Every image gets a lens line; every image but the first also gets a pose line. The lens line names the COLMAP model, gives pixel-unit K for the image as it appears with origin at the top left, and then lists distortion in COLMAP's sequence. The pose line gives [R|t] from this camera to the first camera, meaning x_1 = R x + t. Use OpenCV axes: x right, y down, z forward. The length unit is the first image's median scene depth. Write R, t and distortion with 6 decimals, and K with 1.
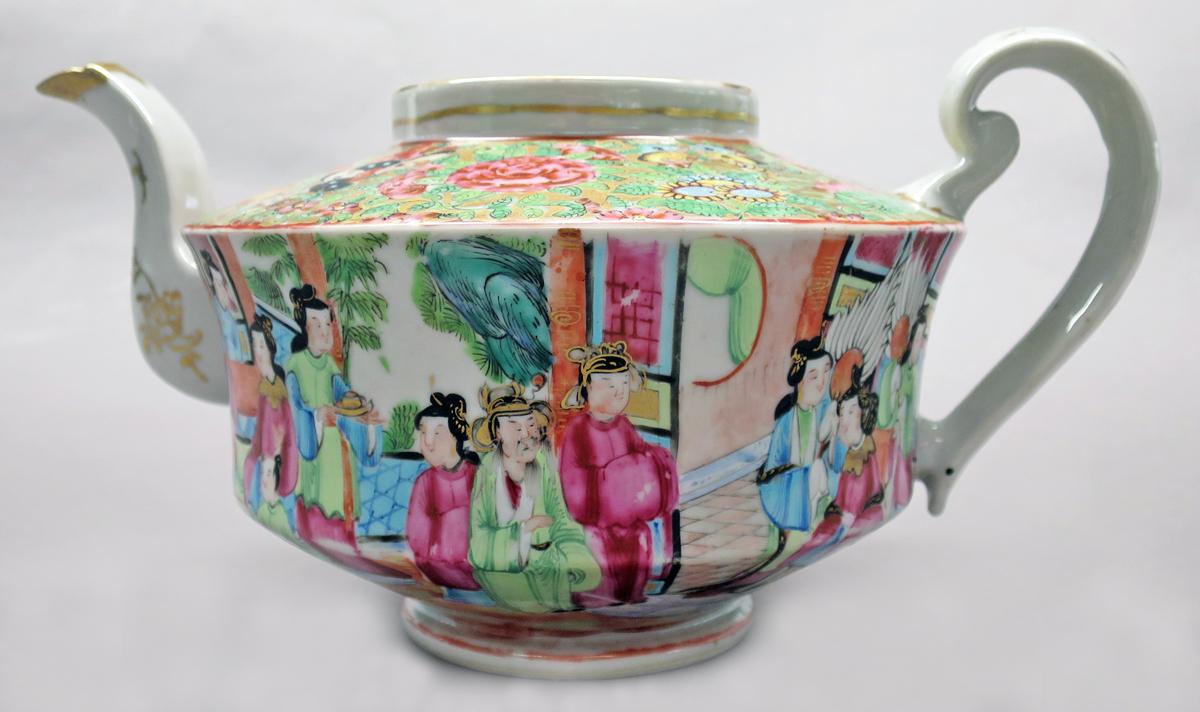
lens RADIAL K [[1172.5, 0, 599.8], [0, 1172.5, 359.7], [0, 0, 1]] dist [-0.005163, 0.000000]
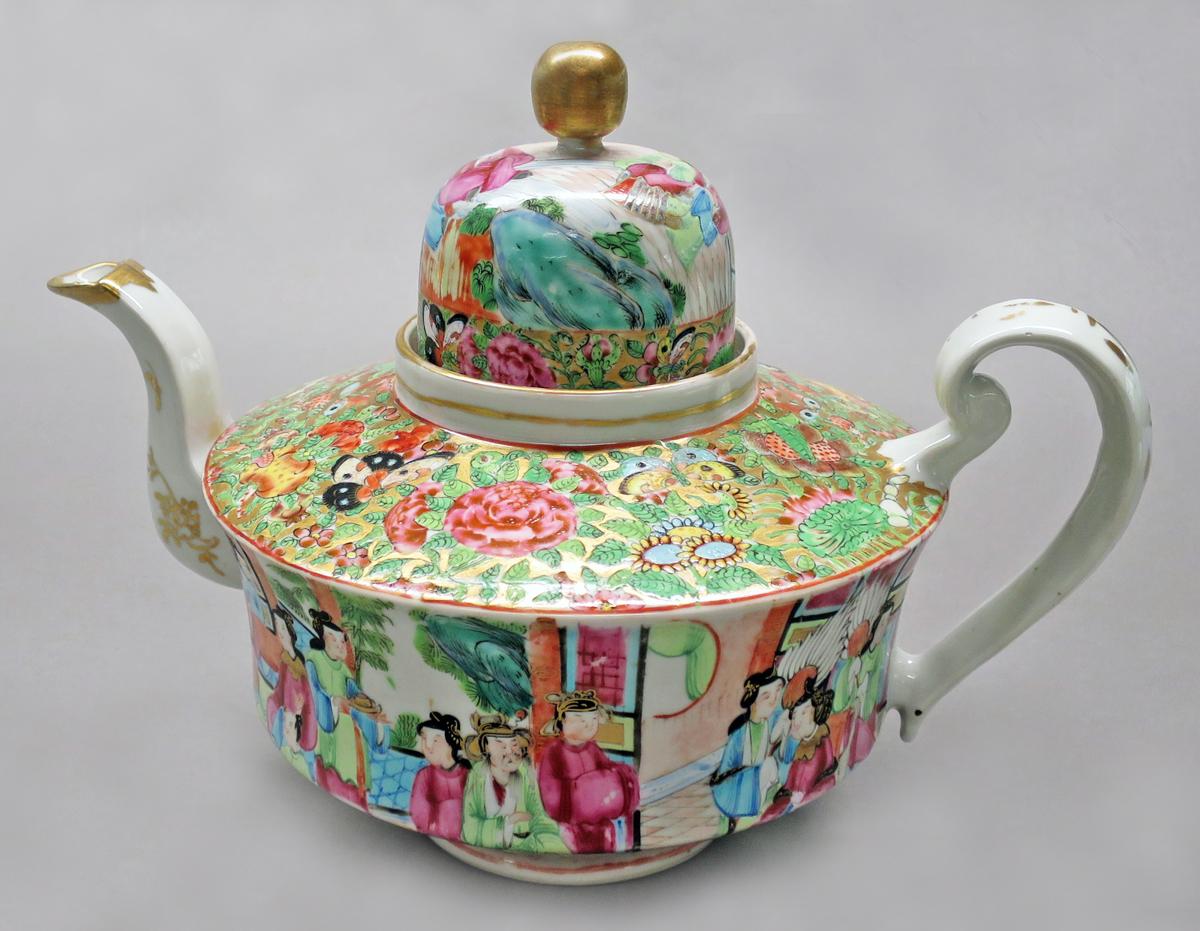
lens RADIAL K [[1597.8, 0, 535.3], [0, 1597.8, 465.0], [0, 0, 1]] dist [0.018341, 0.000000]
pose [[0.995910, 0.038337, -0.081811, 0.079276], [-0.016921, 0.968634, 0.247916, -0.587858], [0.088750, -0.245517, 0.965321, -0.458857]]
